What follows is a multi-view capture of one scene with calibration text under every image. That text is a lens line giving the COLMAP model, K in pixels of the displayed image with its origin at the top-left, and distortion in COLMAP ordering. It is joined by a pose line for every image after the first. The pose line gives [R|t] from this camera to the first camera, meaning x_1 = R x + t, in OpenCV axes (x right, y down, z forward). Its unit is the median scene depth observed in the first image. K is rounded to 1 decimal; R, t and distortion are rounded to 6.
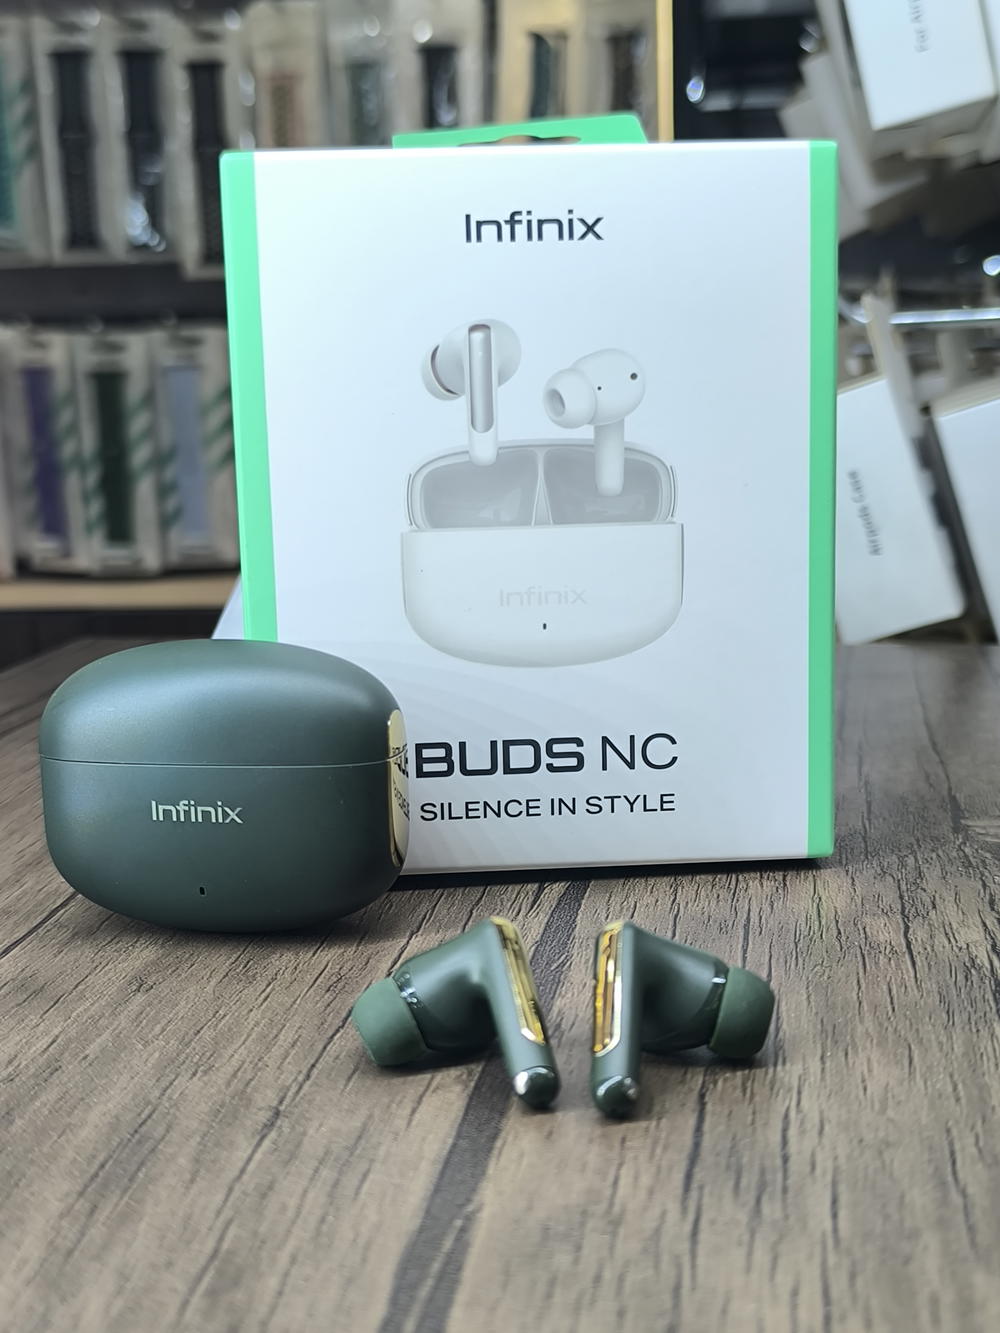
lens RADIAL K [[1771.4, 0, 513.4], [0, 1771.4, 656.6], [0, 0, 1]] dist [0.004842, 0.000000]
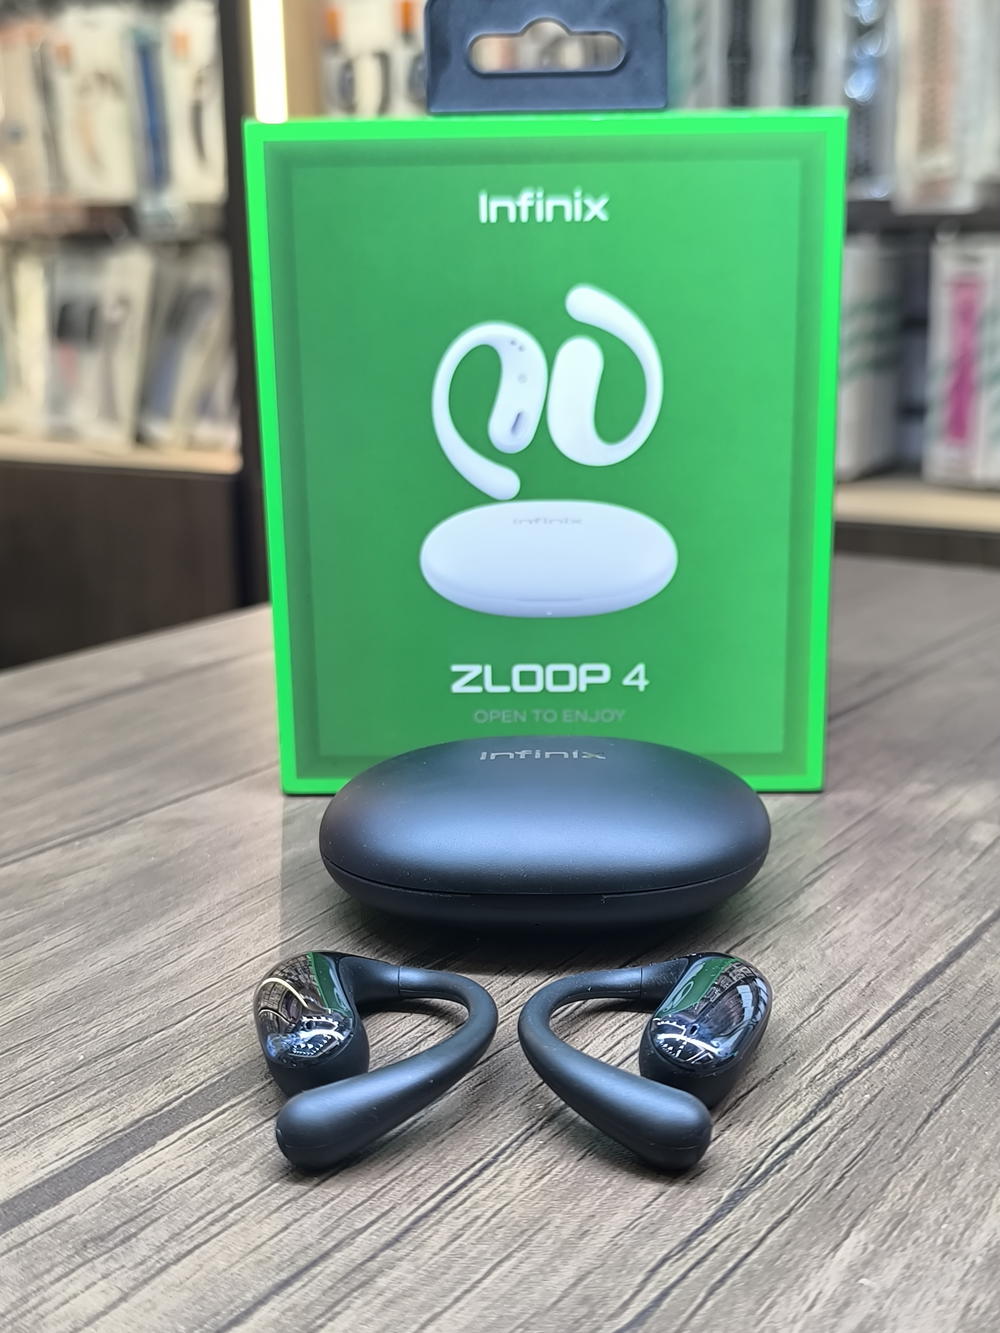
lens RADIAL K [[1809.9, 0, 495.2], [0, 1809.9, 661.4], [0, 0, 1]] dist [-0.056097, 0.000000]
pose [[0.907957, 0.116065, -0.402670, 0.364277], [-0.094860, 0.992863, 0.072287, -0.008625], [0.408186, -0.027436, 0.912486, -0.175878]]
